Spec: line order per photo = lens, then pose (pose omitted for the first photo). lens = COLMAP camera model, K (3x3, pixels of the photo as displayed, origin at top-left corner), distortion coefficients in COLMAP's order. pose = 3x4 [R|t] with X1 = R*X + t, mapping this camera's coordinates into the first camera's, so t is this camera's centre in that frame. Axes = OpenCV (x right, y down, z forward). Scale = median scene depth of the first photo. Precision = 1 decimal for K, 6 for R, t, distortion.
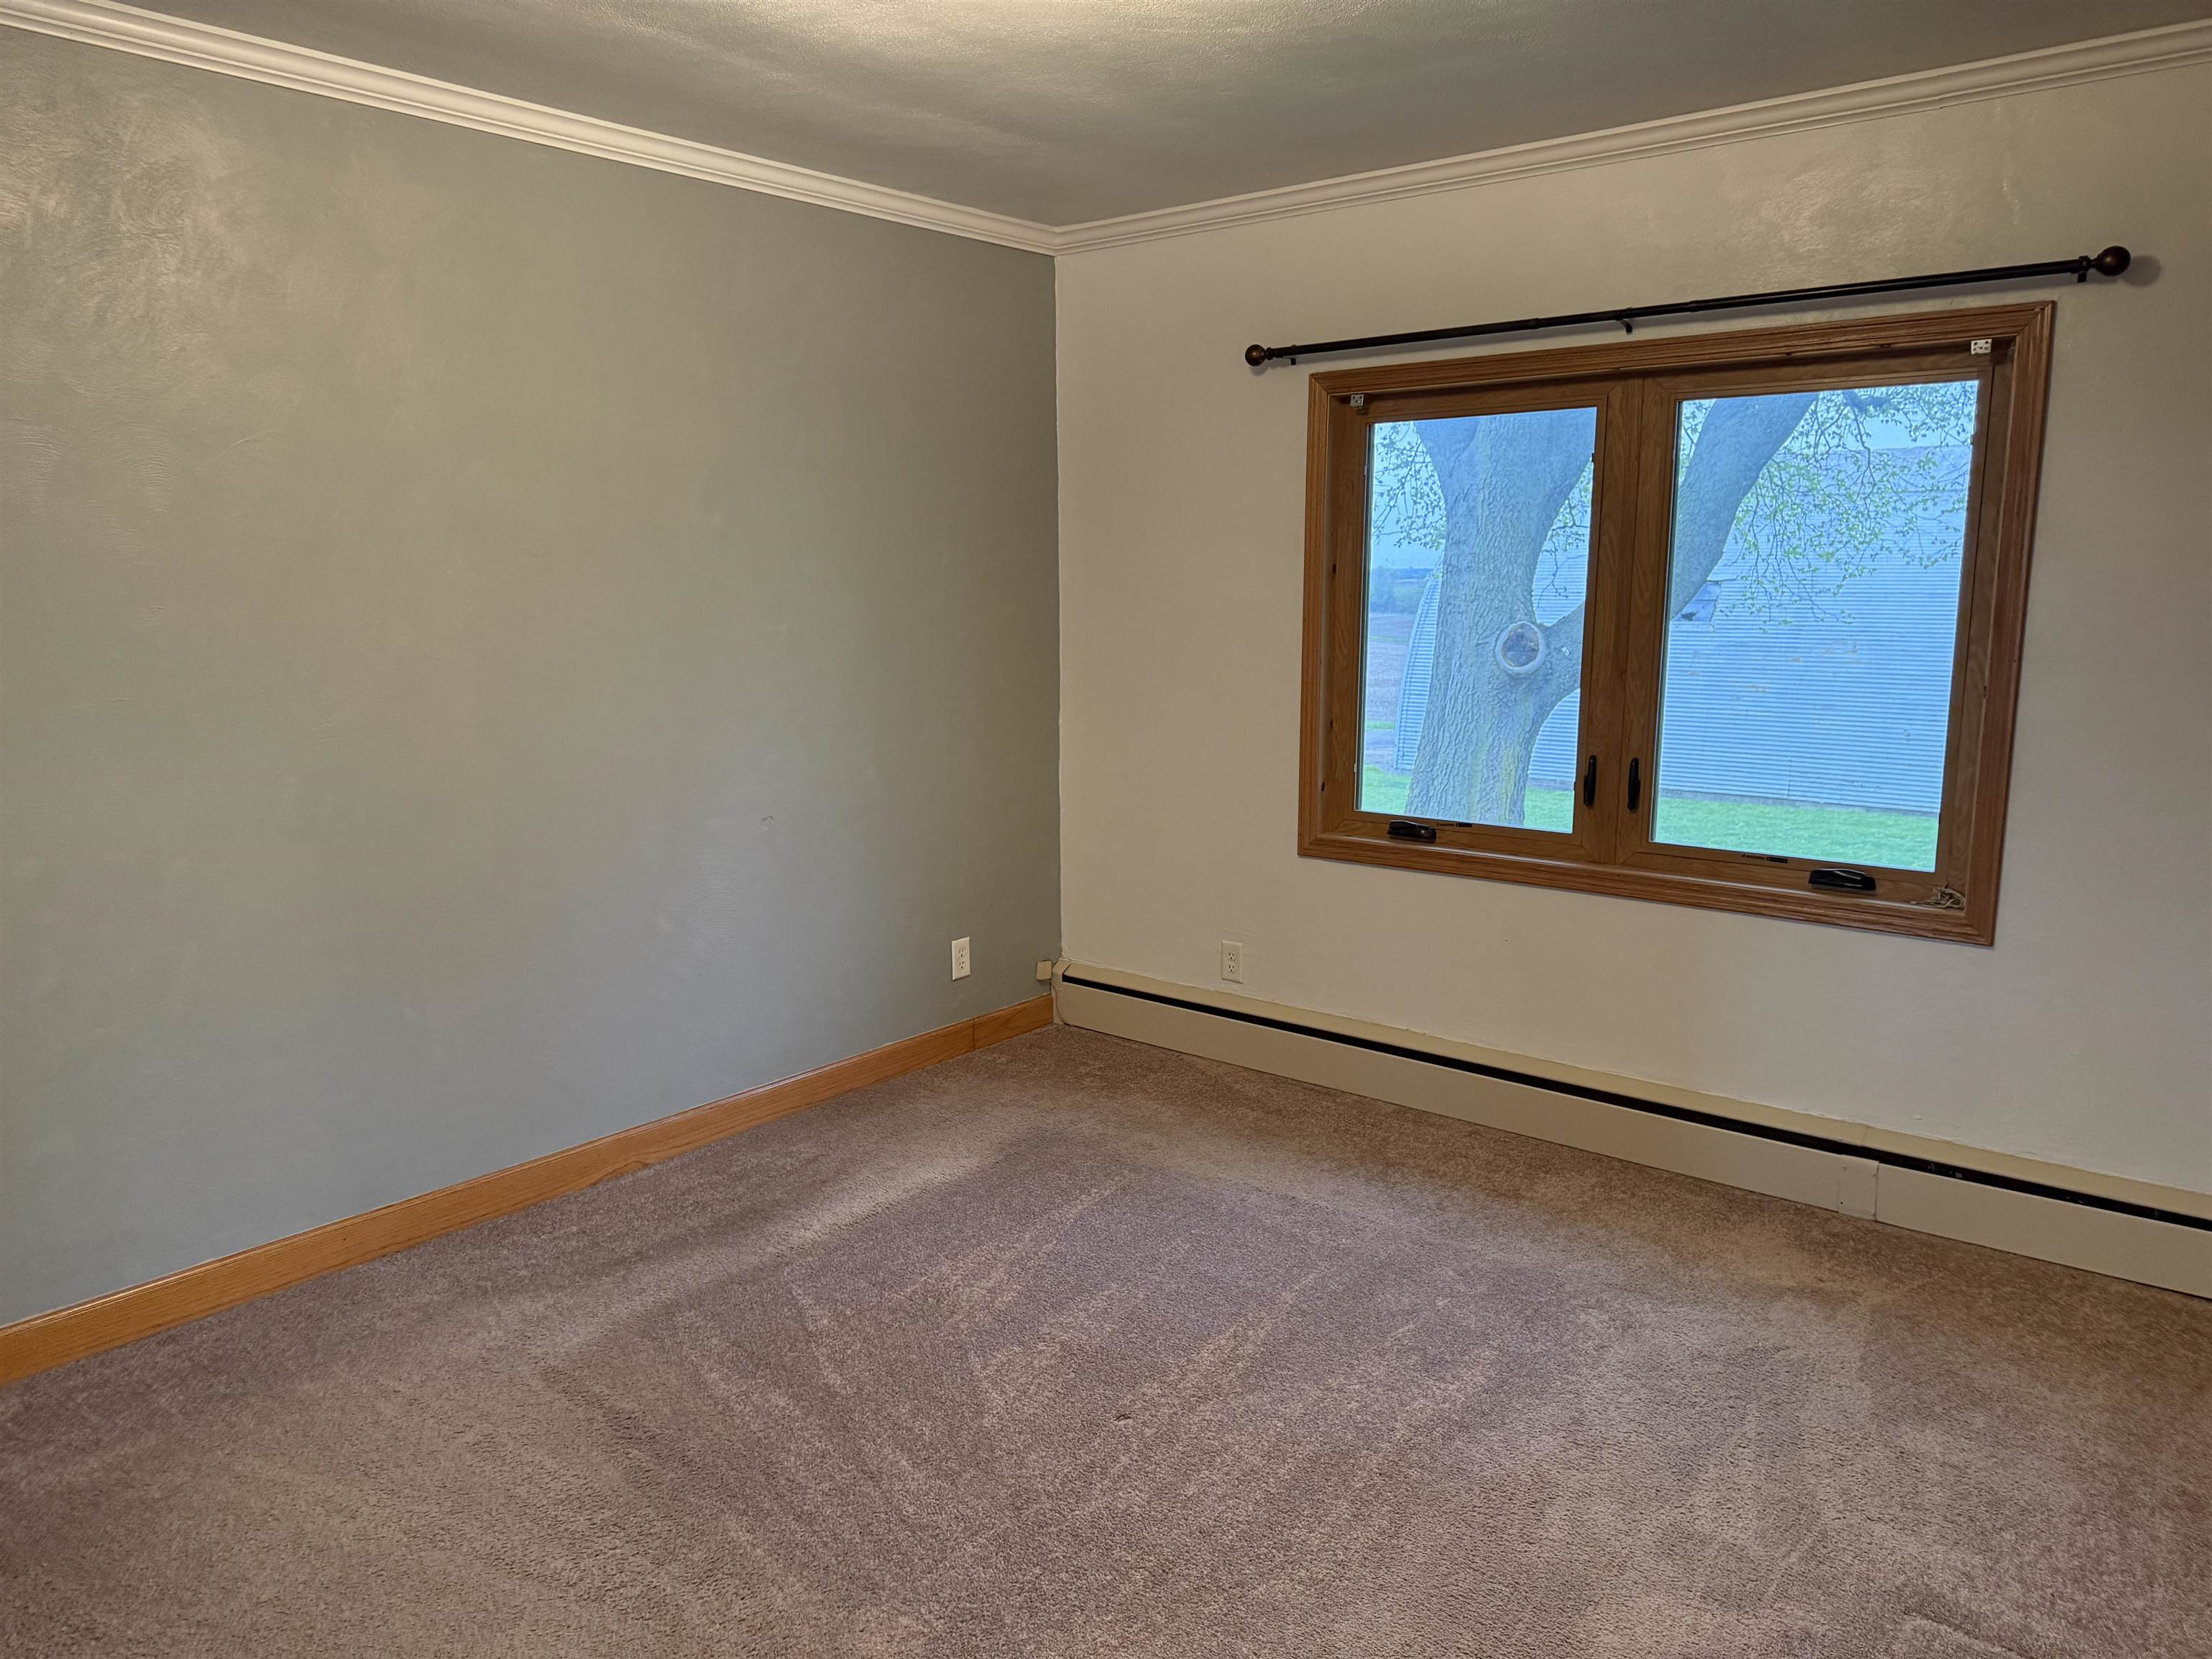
lens RADIAL K [[1559.4, 0, 1107.2], [0, 1559.4, 838.3], [0, 0, 1]] dist [0.054656, -0.047541]
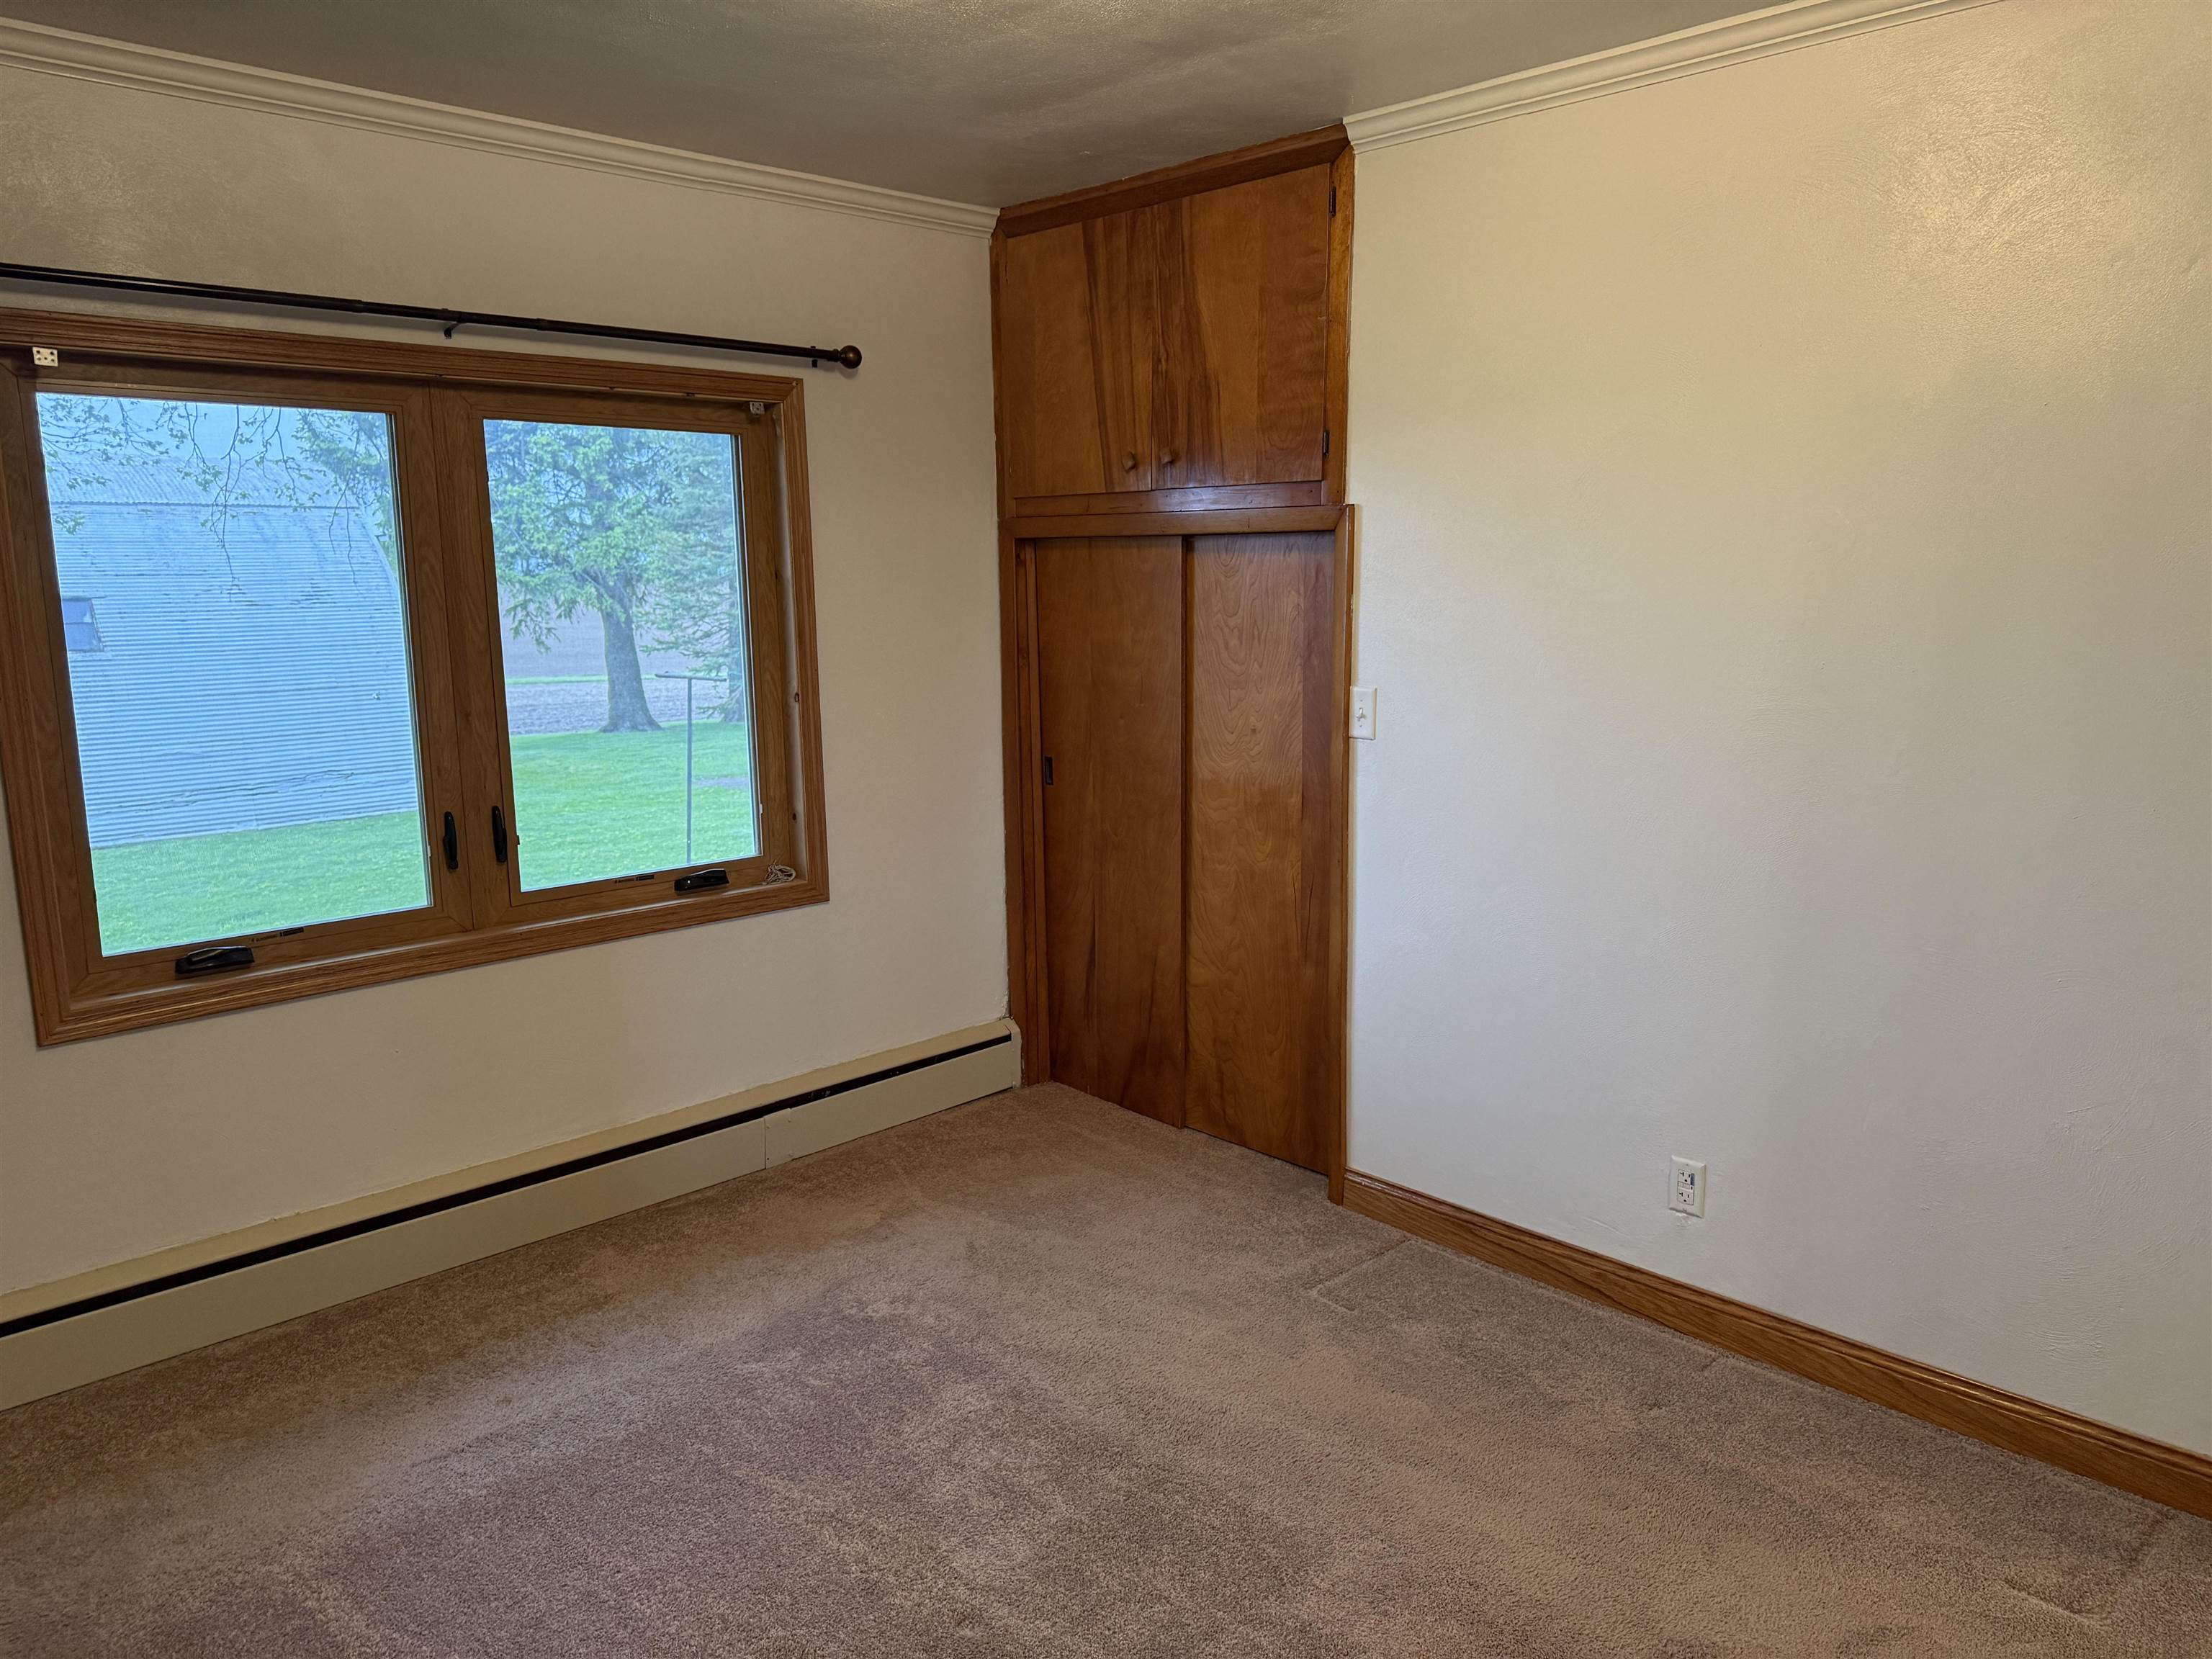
lens RADIAL K [[1559.4, 0, 1108.6], [0, 1559.4, 821.9], [0, 0, 1]] dist [0.054656, -0.047541]
pose [[0.121224, -0.160813, 0.979512, -0.547247], [0.185635, 0.973053, 0.136778, -0.107172], [-0.975113, 0.165251, 0.147809, 0.551486]]
